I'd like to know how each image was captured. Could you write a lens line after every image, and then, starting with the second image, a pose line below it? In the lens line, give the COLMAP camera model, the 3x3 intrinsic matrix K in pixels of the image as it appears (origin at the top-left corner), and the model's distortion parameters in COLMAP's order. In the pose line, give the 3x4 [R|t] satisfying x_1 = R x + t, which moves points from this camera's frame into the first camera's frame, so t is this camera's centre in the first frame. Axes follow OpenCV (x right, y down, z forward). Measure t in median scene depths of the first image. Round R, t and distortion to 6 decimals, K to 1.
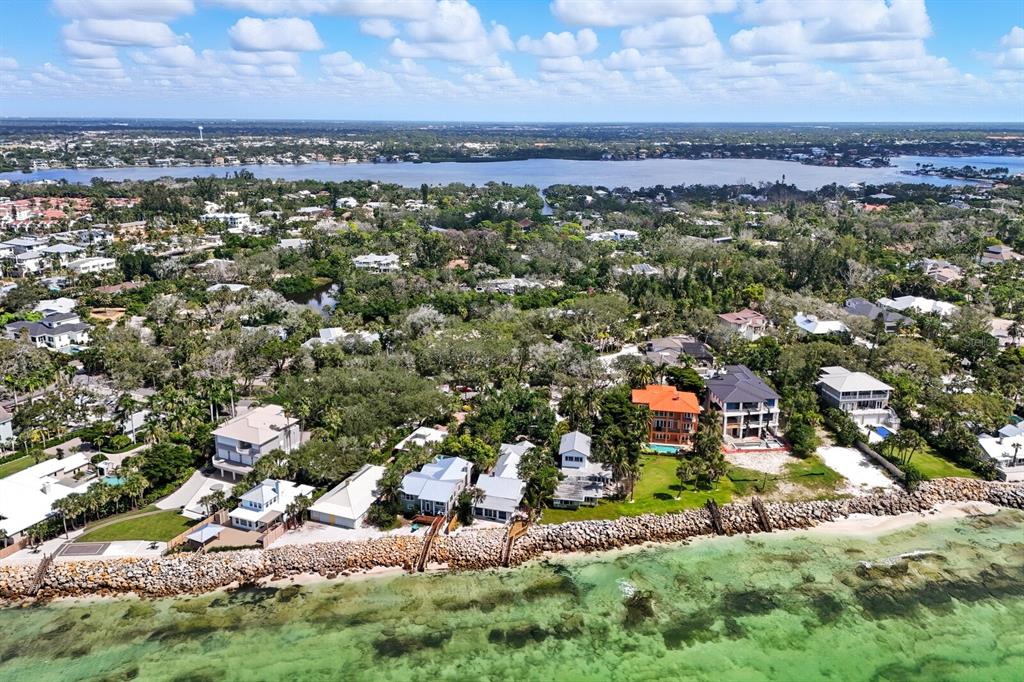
lens RADIAL K [[729.2, 0, 512.0], [0, 729.2, 341.0], [0, 0, 1]] dist [0.118174, -0.119630]
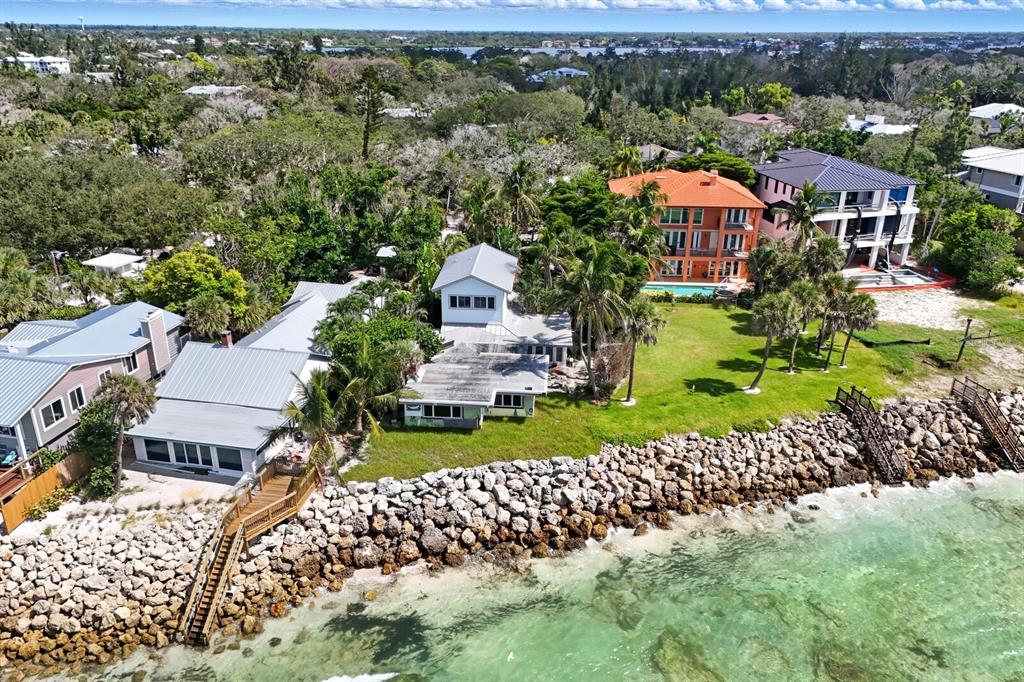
lens RADIAL K [[729.2, 0, 512.0], [0, 729.2, 341.0], [0, 0, 1]] dist [0.118174, -0.119630]
pose [[0.996605, -0.026651, 0.077904, 0.080870], [0.019189, 0.995292, 0.095006, 0.157015], [-0.080069, -0.093188, 0.992424, 0.668385]]
